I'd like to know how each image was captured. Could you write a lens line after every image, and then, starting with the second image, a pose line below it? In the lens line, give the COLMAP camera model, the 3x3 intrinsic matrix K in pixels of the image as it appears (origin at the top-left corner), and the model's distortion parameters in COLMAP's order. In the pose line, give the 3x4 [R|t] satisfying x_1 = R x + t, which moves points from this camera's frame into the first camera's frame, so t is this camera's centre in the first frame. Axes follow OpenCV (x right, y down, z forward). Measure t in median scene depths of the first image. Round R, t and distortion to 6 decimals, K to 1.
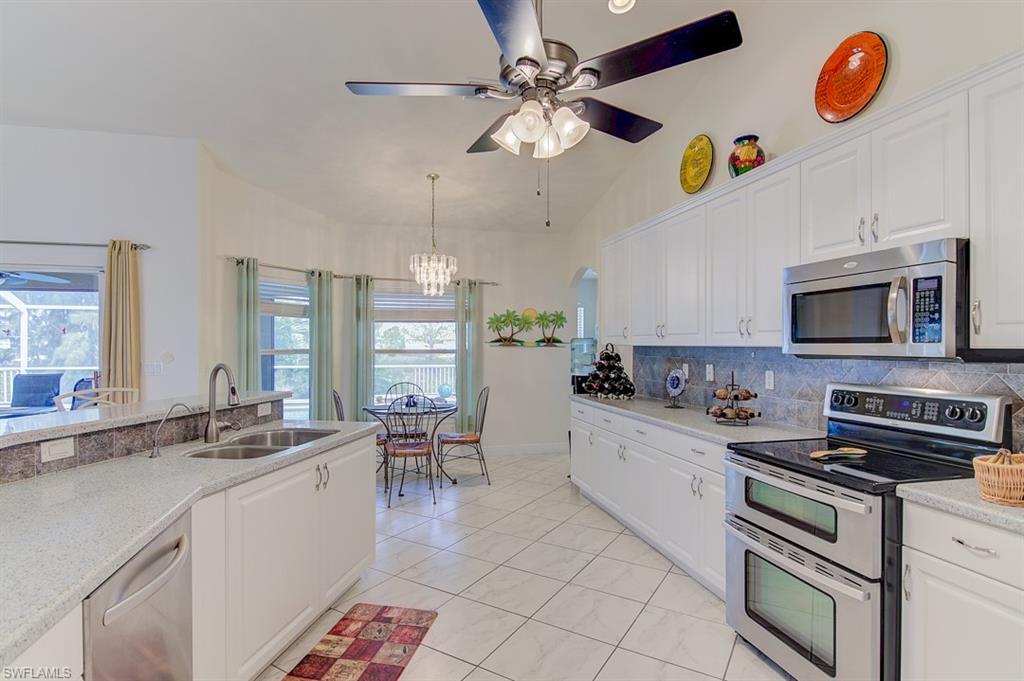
lens RADIAL K [[521.1, 0, 513.4], [0, 521.1, 344.2], [0, 0, 1]] dist [0.004949, -0.011276]
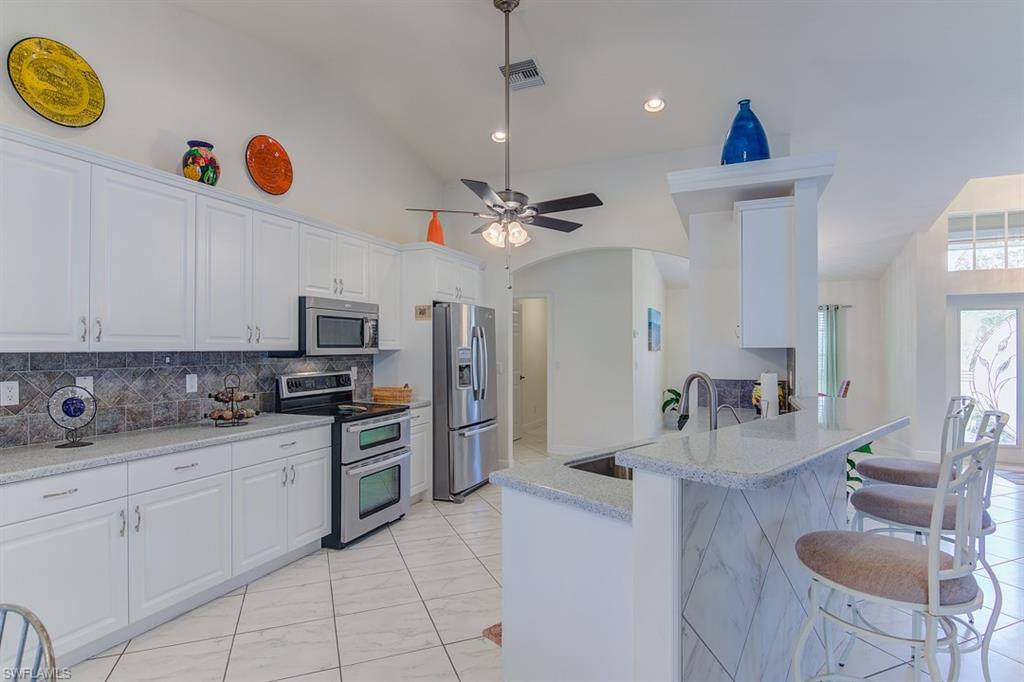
lens RADIAL K [[521.1, 0, 513.4], [0, 521.1, 344.7], [0, 0, 1]] dist [0.004949, -0.011276]
pose [[-0.795949, 0.001604, 0.605361, -0.449470], [-0.000632, 0.999994, -0.003481, -0.003294], [-0.605363, -0.003154, -0.795943, 1.008815]]
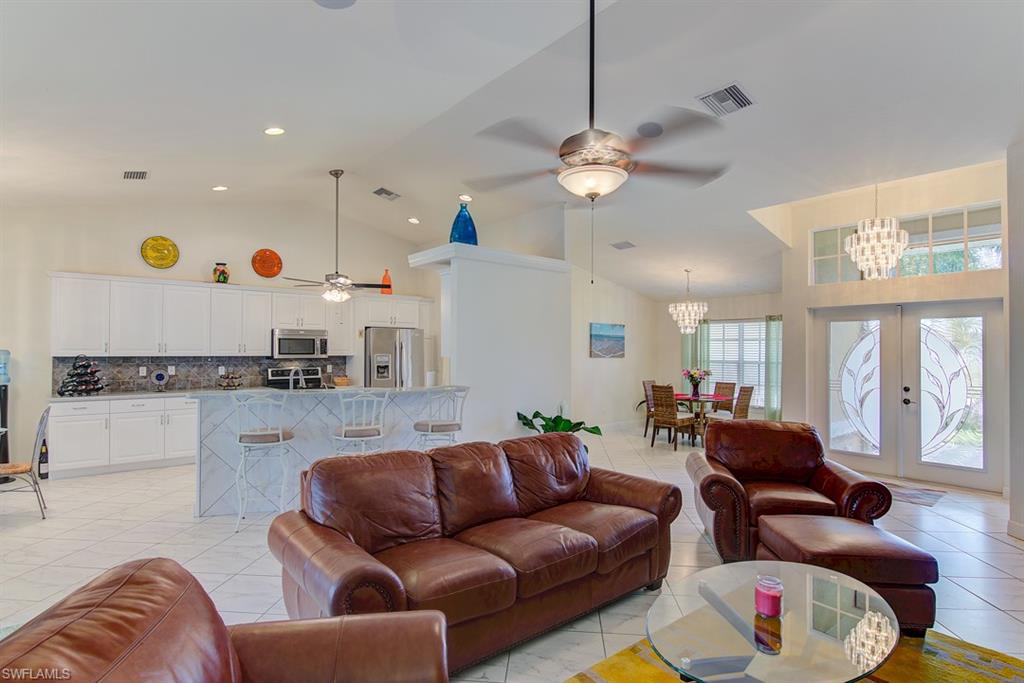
lens RADIAL K [[521.1, 0, 513.4], [0, 521.1, 345.2], [0, 0, 1]] dist [0.004949, -0.011276]
pose [[-0.437338, 0.004304, 0.899287, -1.491923], [-0.004317, 0.999967, -0.006886, -0.022405], [-0.899287, -0.006894, -0.437305, 0.597637]]
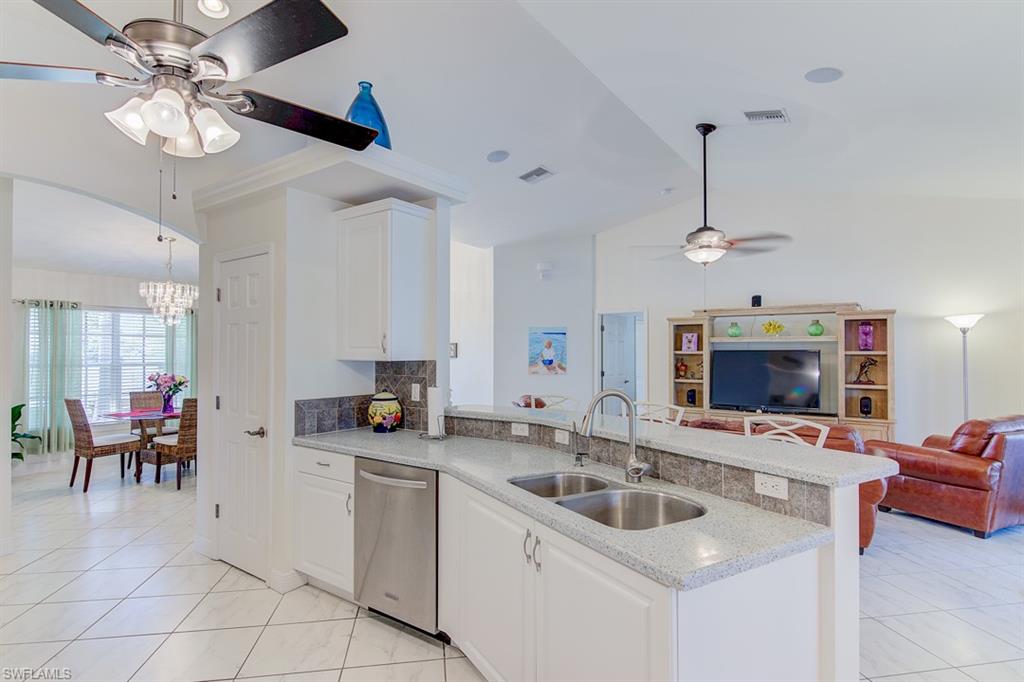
lens RADIAL K [[521.1, 0, 513.4], [0, 521.1, 344.7], [0, 0, 1]] dist [0.004949, -0.011276]
pose [[-0.761773, -0.010668, -0.647757, 0.071525], [-0.002451, 0.999905, -0.013585, -0.014369], [0.647840, -0.008761, -0.761726, 0.819935]]
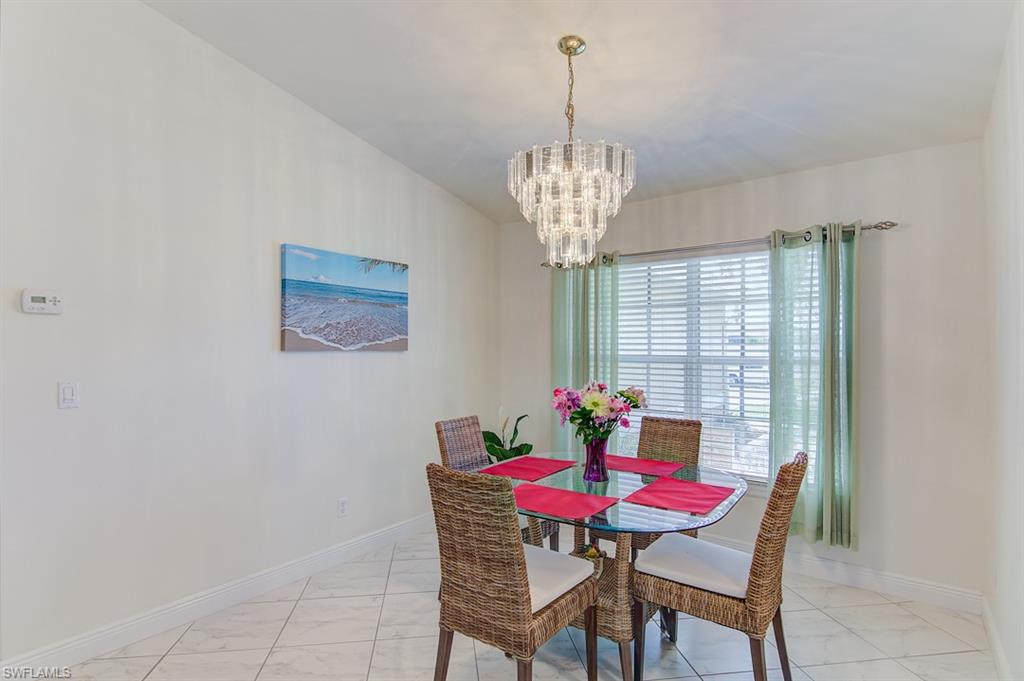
lens RADIAL K [[521.1, 0, 513.4], [0, 521.1, 344.2], [0, 0, 1]] dist [0.004949, -0.011276]
pose [[-0.632859, -0.000391, 0.774267, -0.488201], [0.000545, 0.999999, 0.000950, 0.000764], [-0.774267, 0.001023, -0.632858, -0.371898]]
